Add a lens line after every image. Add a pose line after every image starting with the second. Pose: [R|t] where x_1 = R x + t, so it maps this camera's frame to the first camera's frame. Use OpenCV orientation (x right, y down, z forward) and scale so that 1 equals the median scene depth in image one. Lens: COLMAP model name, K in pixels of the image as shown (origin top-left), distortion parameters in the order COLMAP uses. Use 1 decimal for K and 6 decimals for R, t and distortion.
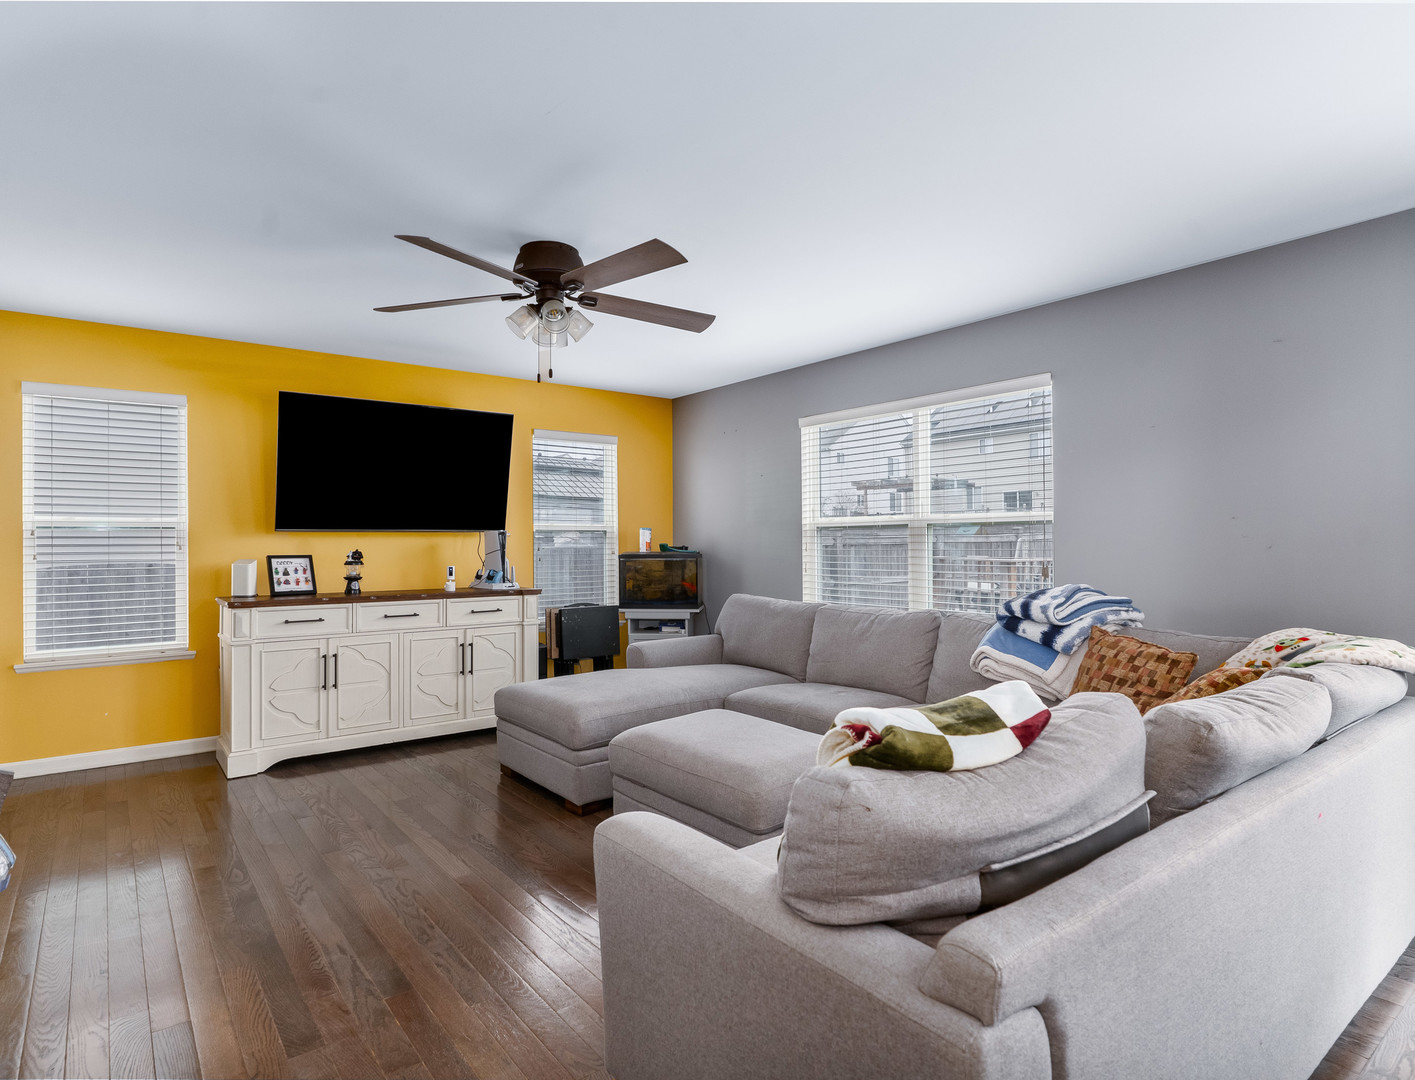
lens RADIAL K [[785.3, 0, 706.2], [0, 785.3, 540.6], [0, 0, 1]] dist [-0.001399, 0.000084]
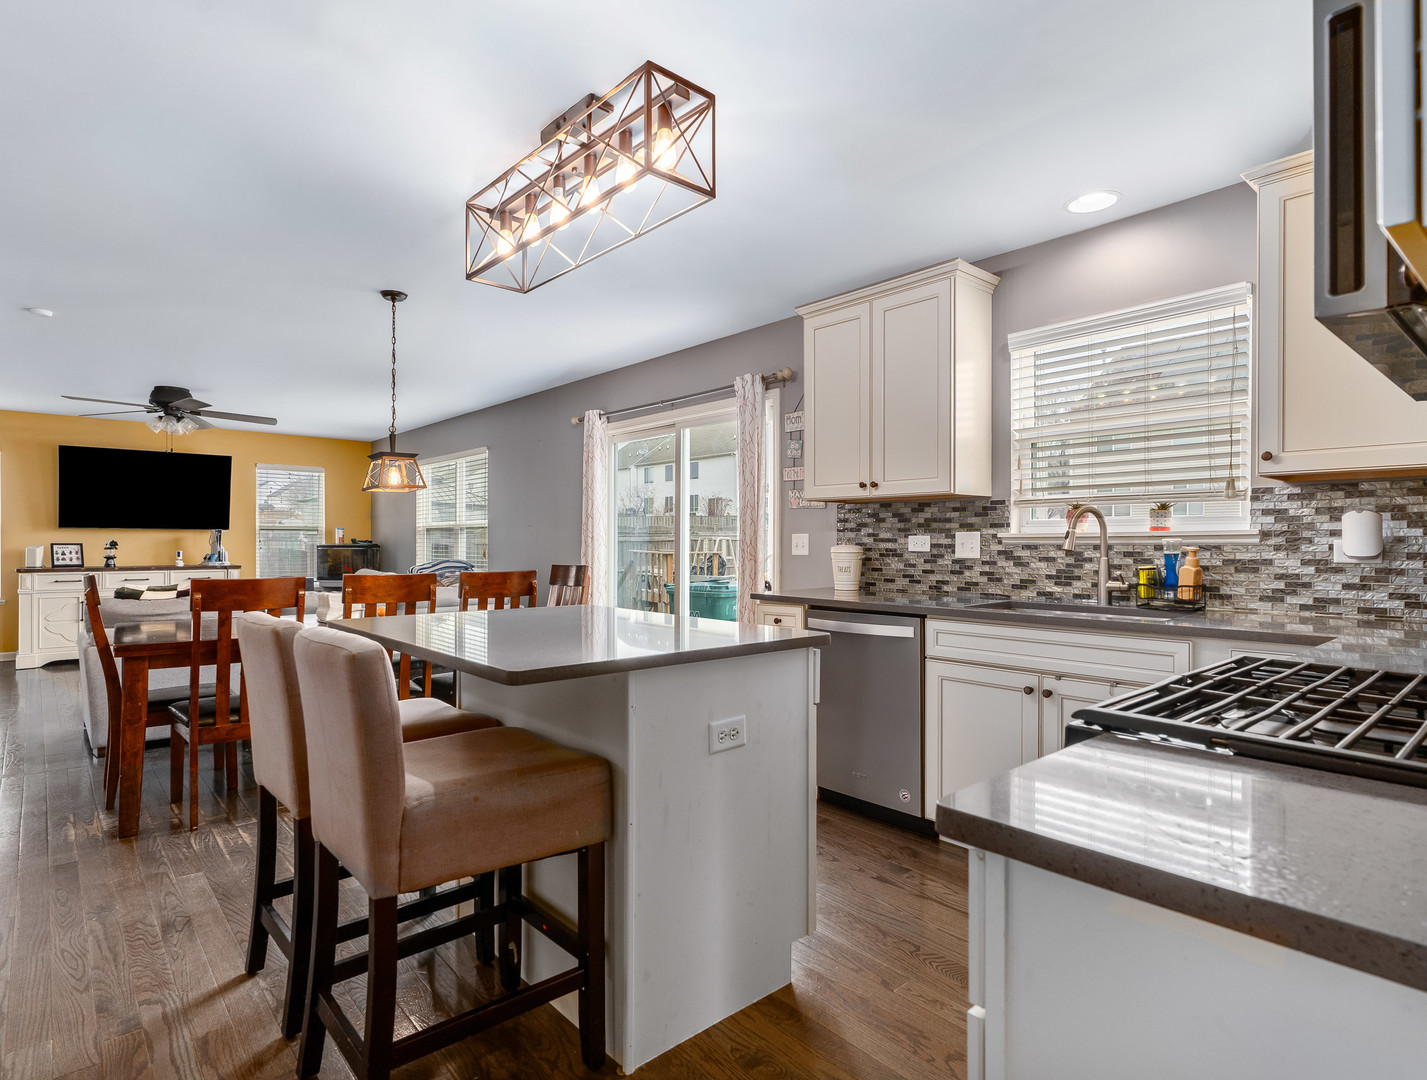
lens RADIAL K [[767.6, 0, 715.1], [0, 767.6, 540.1], [0, 0, 1]] dist [0.003077, 0.000183]
pose [[0.997661, 0.006679, 0.068030, 0.717046], [-0.006751, 0.999977, 0.000831, 0.001342], [-0.068023, -0.001289, 0.997683, -0.709785]]
